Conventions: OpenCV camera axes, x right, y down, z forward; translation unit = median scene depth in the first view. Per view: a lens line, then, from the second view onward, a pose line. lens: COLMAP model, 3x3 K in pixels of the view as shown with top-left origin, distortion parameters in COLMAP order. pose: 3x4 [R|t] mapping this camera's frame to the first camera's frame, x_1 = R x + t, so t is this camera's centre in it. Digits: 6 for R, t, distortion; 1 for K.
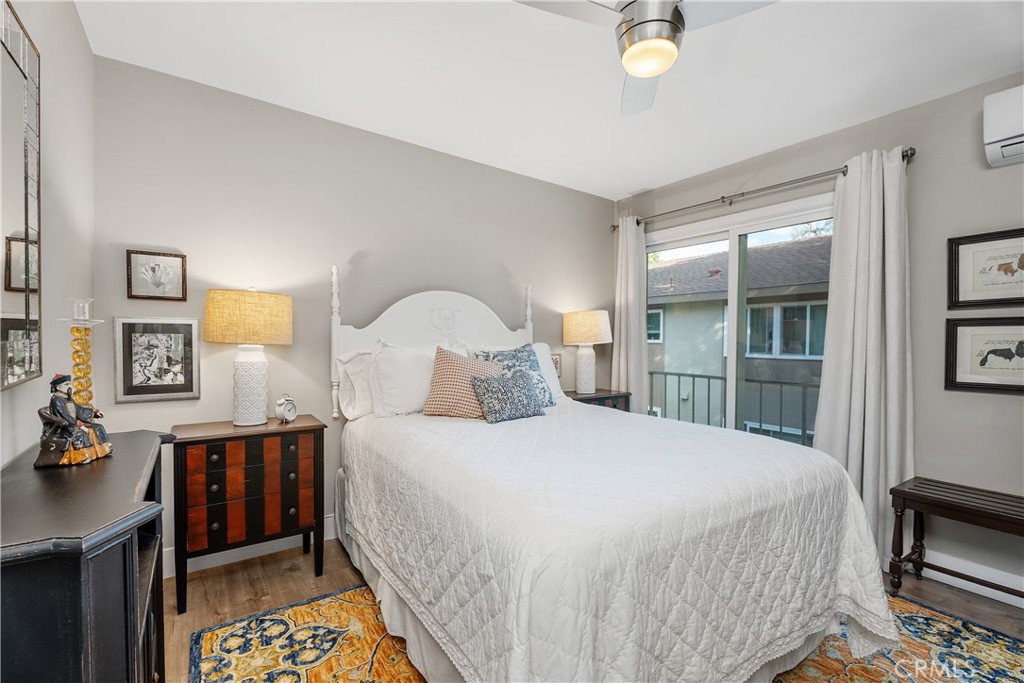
lens RADIAL K [[455.7, 0, 509.8], [0, 455.7, 345.3], [0, 0, 1]] dist [-0.001908, -0.000076]
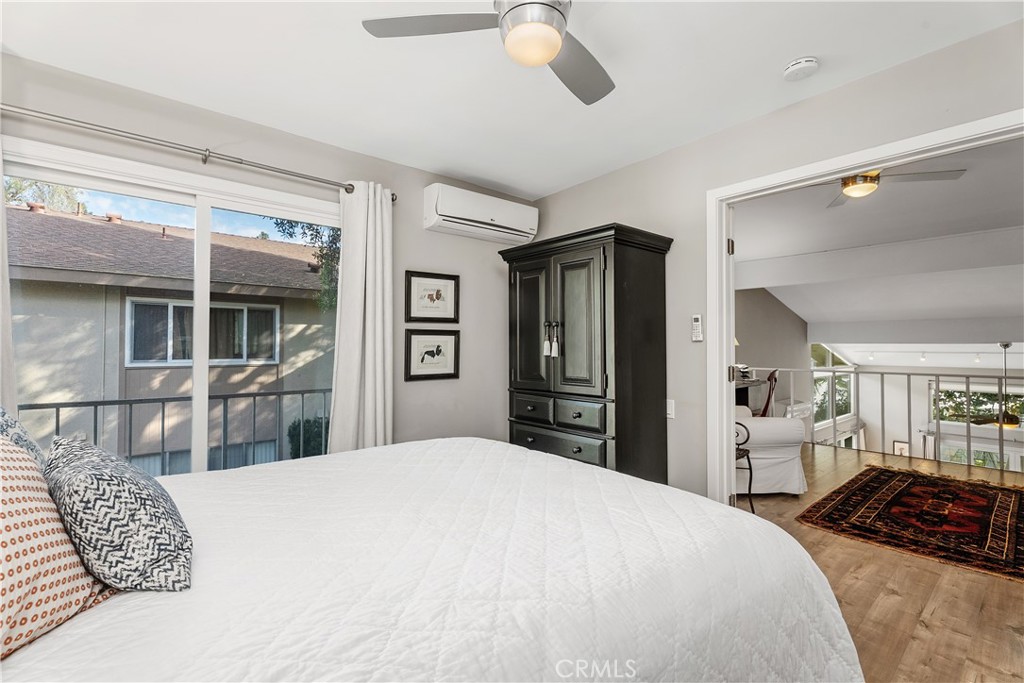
lens RADIAL K [[455.7, 0, 511.6], [0, 455.7, 337.7], [0, 0, 1]] dist [-0.001908, -0.000076]
pose [[-0.082192, 0.017857, 0.996457, -0.421893], [0.014741, 0.999752, -0.016700, -0.005630], [-0.996507, 0.013316, -0.082435, 0.813860]]
